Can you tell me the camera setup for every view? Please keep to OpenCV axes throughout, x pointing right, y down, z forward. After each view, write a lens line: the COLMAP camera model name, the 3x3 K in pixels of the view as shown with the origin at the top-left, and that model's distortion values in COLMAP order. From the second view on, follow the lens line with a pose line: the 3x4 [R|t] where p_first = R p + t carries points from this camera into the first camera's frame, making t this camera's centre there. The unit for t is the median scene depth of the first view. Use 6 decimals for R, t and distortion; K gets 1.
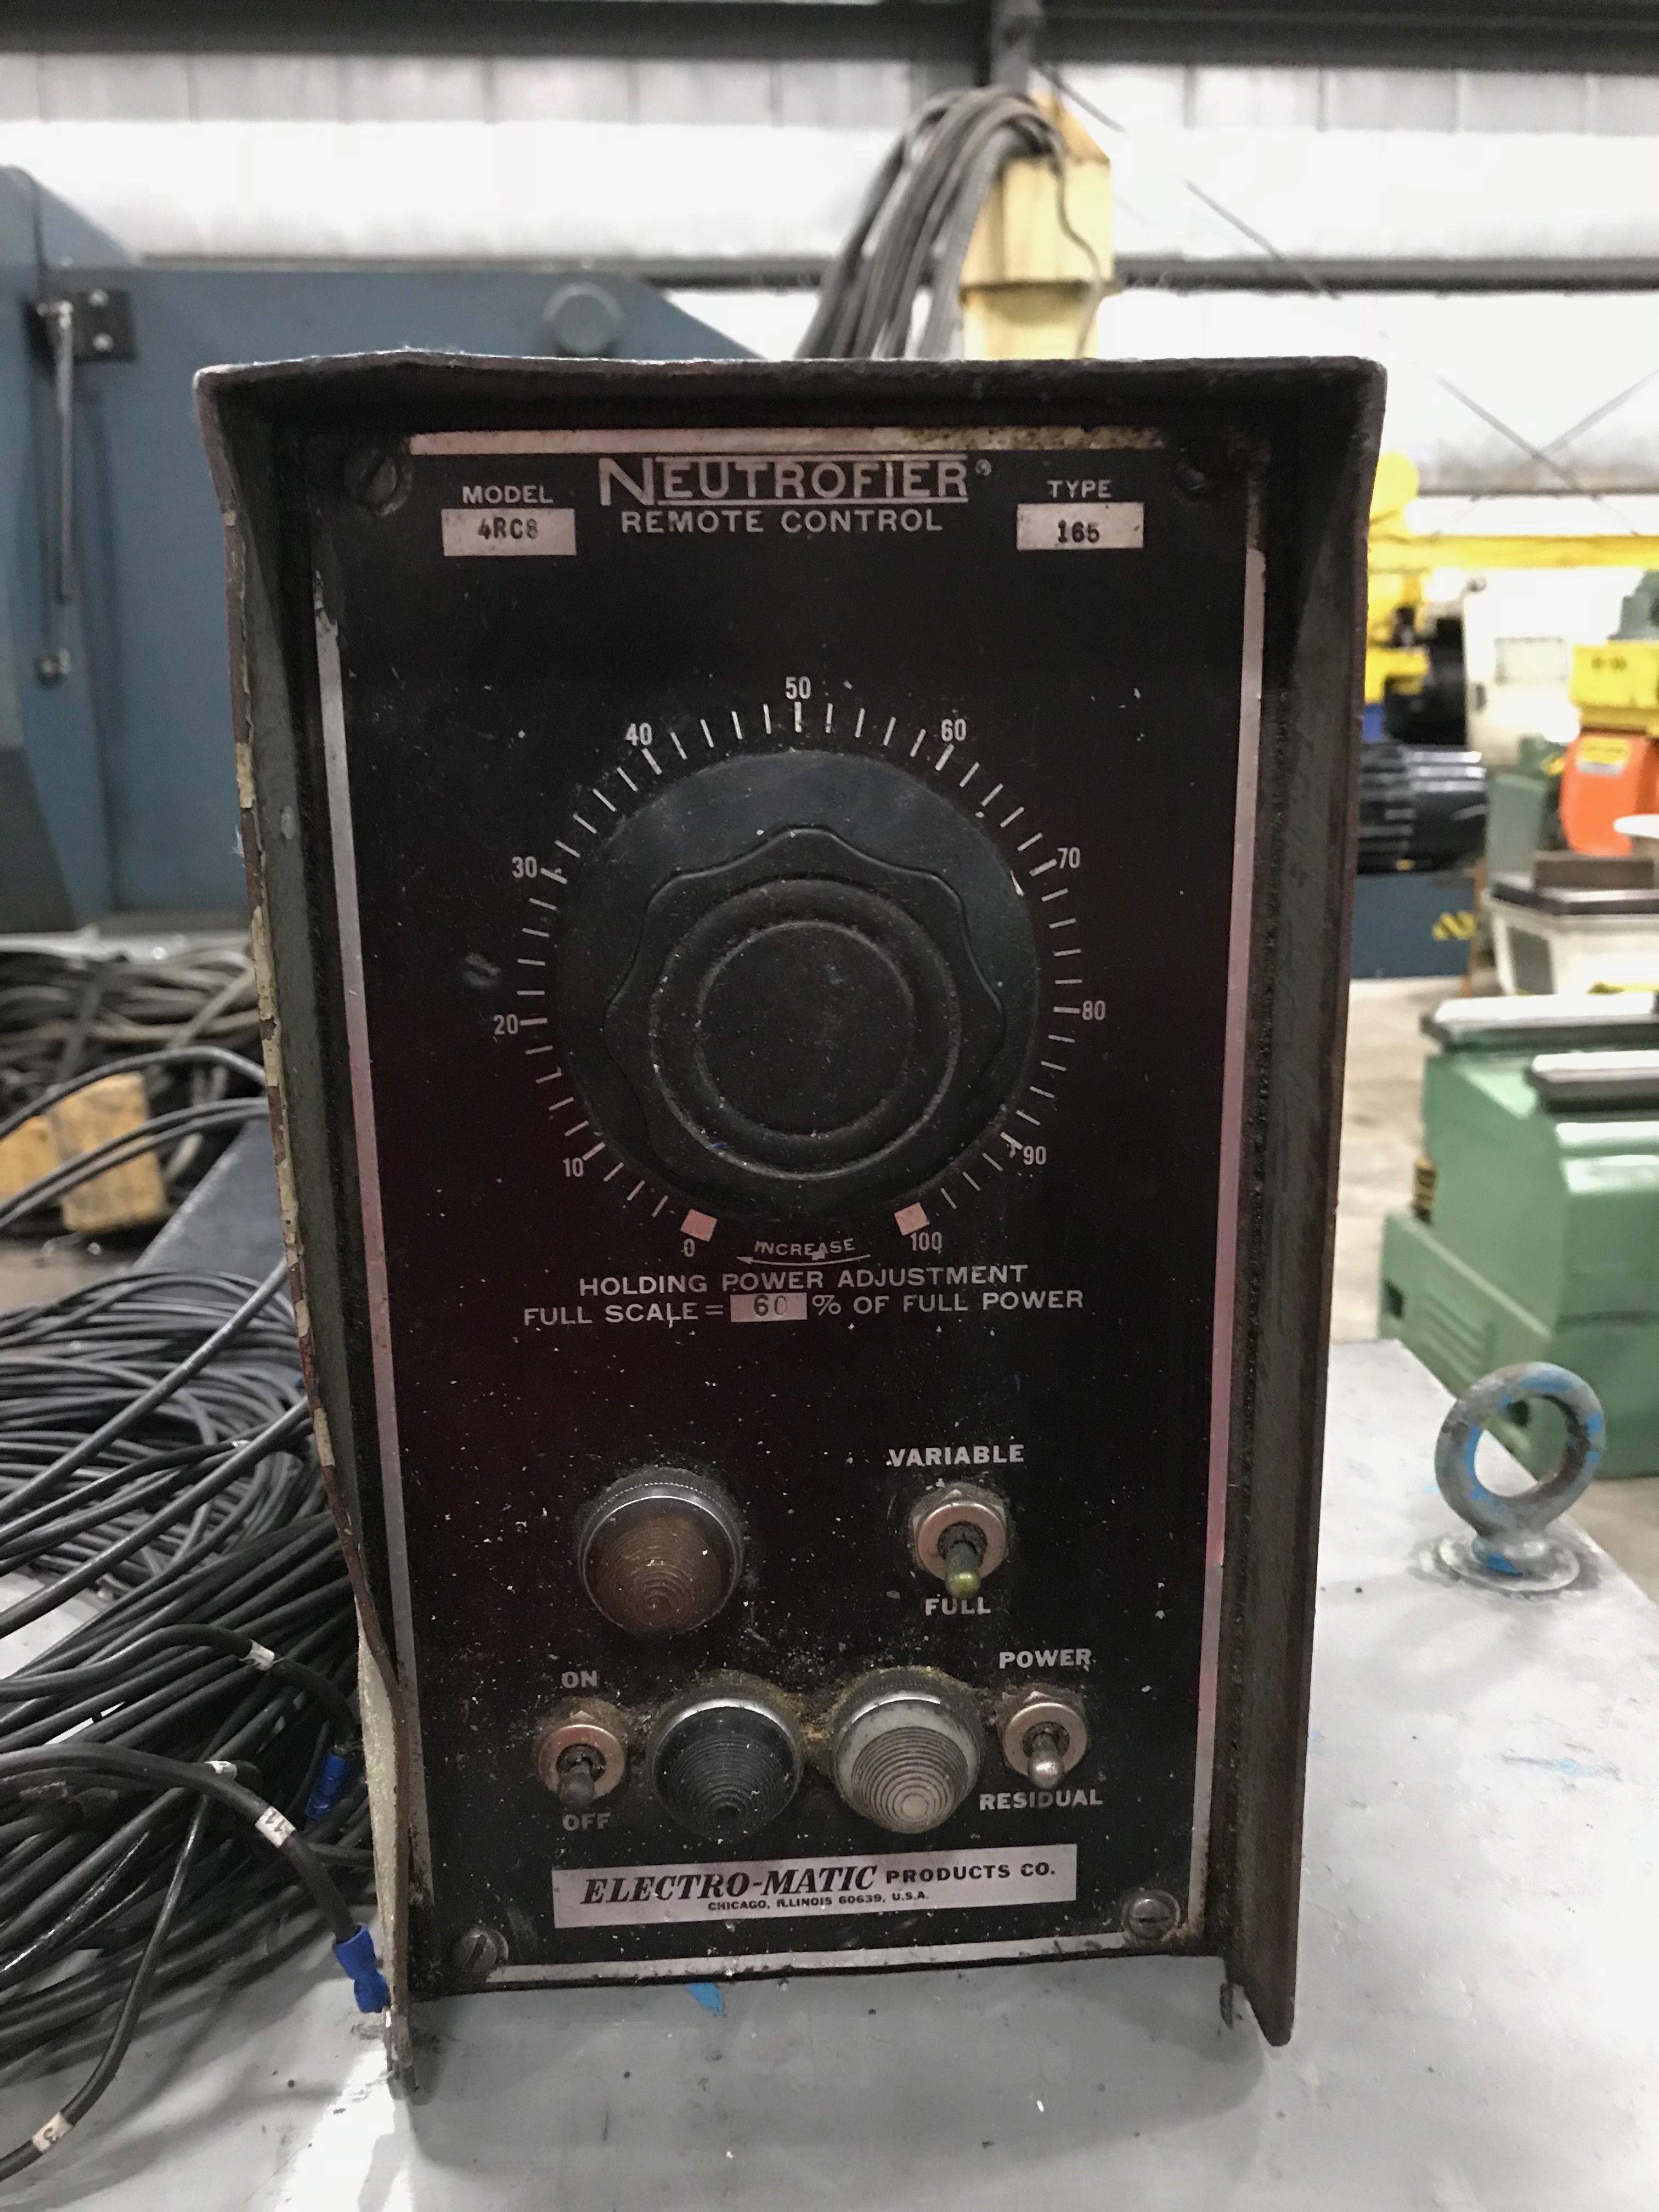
lens RADIAL K [[1822.9, 0, 832.1], [0, 1822.9, 1105.9], [0, 0, 1]] dist [0.035082, -0.007674]
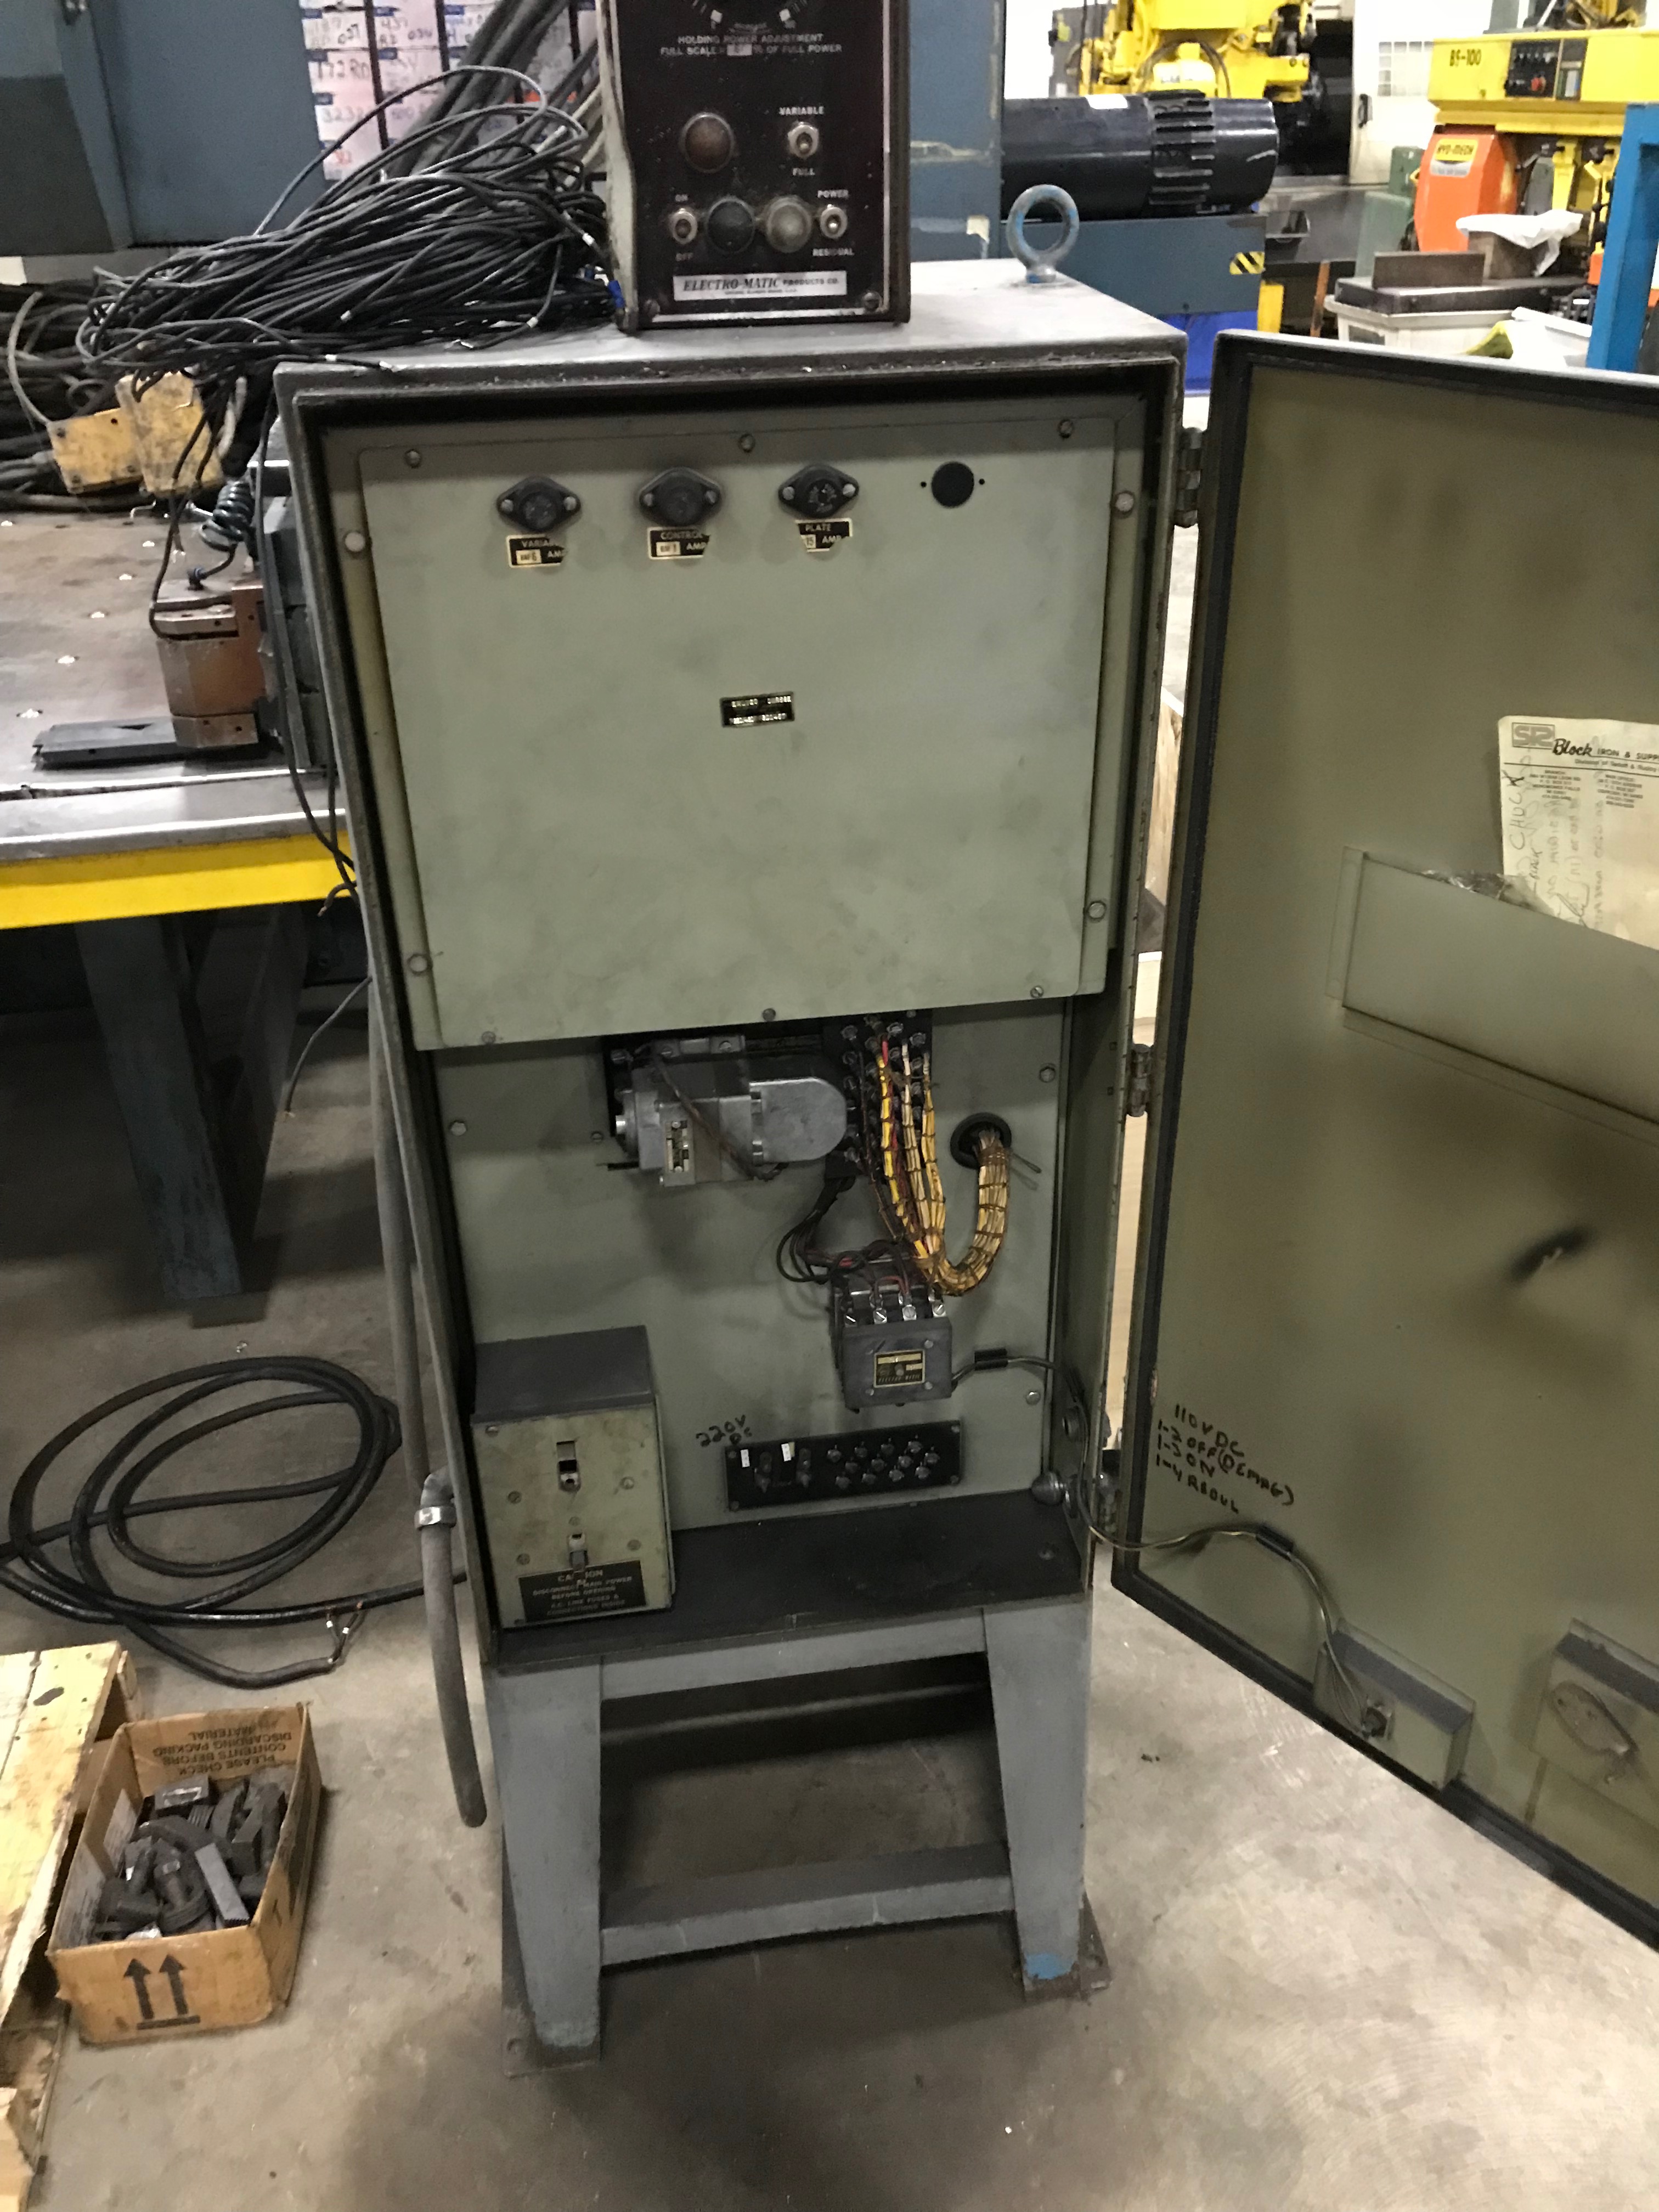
lens RADIAL K [[1822.9, 0, 821.6], [0, 1822.9, 1104.6], [0, 0, 1]] dist [0.035082, -0.007674]
pose [[0.998359, -0.035886, 0.044624, -0.091632], [0.023388, 0.966853, 0.254261, 0.970092], [-0.052270, -0.252800, 0.966106, -2.289877]]
